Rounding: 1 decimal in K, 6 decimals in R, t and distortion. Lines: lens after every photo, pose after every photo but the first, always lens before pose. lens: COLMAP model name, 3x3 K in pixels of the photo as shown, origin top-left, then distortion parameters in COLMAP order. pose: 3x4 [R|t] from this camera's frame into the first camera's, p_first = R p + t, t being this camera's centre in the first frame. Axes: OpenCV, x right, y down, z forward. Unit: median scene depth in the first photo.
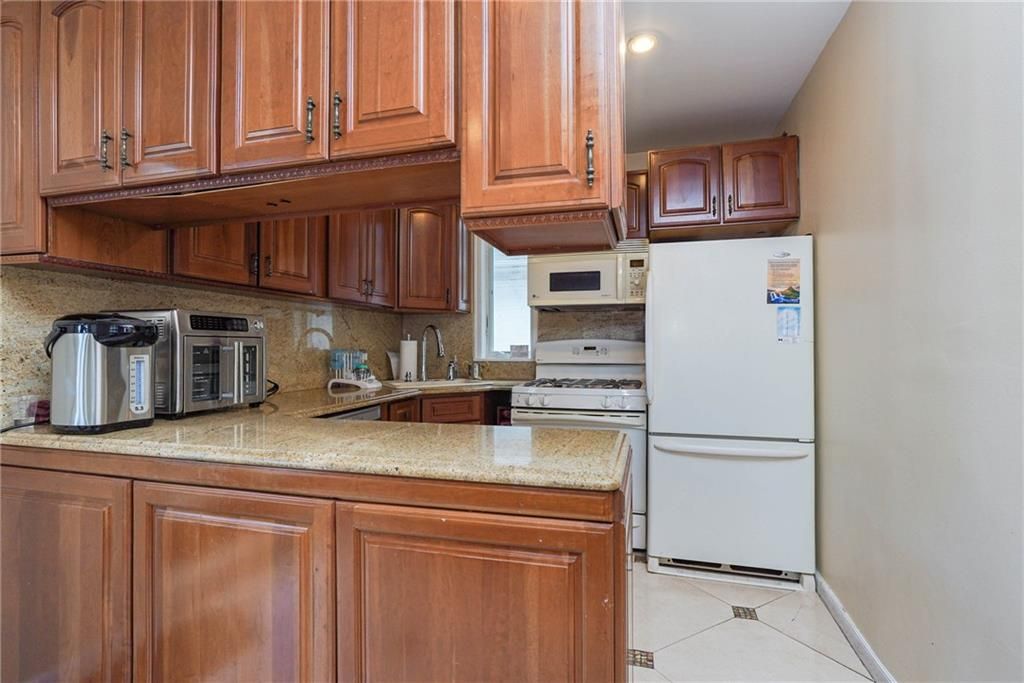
lens RADIAL K [[469.9, 0, 514.8], [0, 469.9, 342.1], [0, 0, 1]] dist [-0.002390, 0.001141]
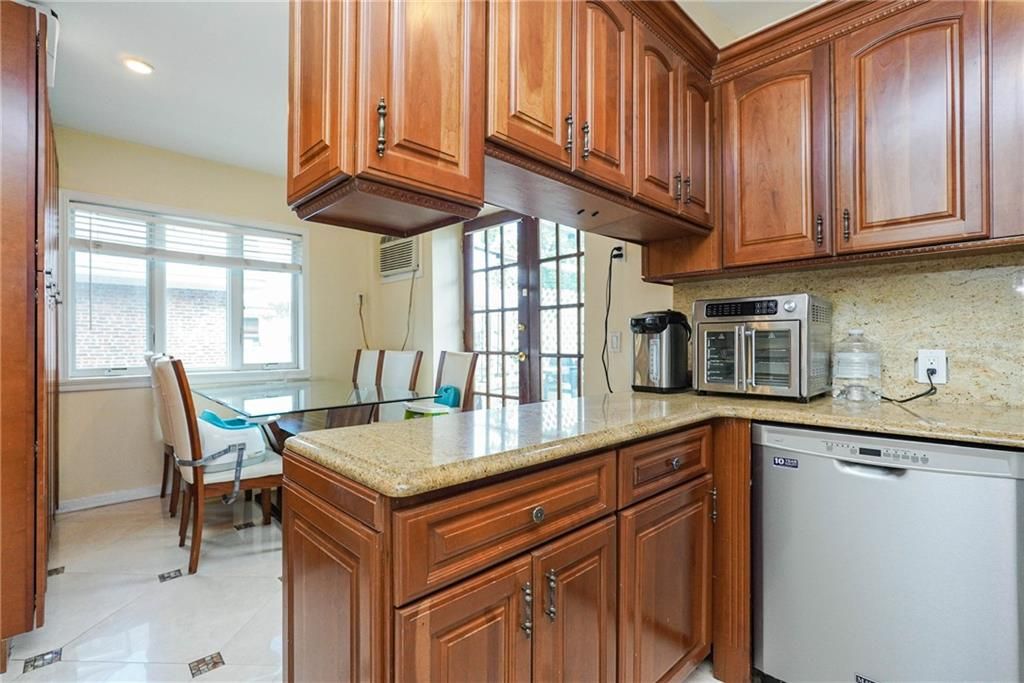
lens RADIAL K [[469.9, 0, 511.2], [0, 469.9, 337.2], [0, 0, 1]] dist [-0.002390, 0.001141]
pose [[-0.503556, 0.001290, -0.863962, 0.503464], [0.014370, 0.999873, -0.006883, 0.021464], [0.863843, -0.015881, -0.503511, 1.124729]]
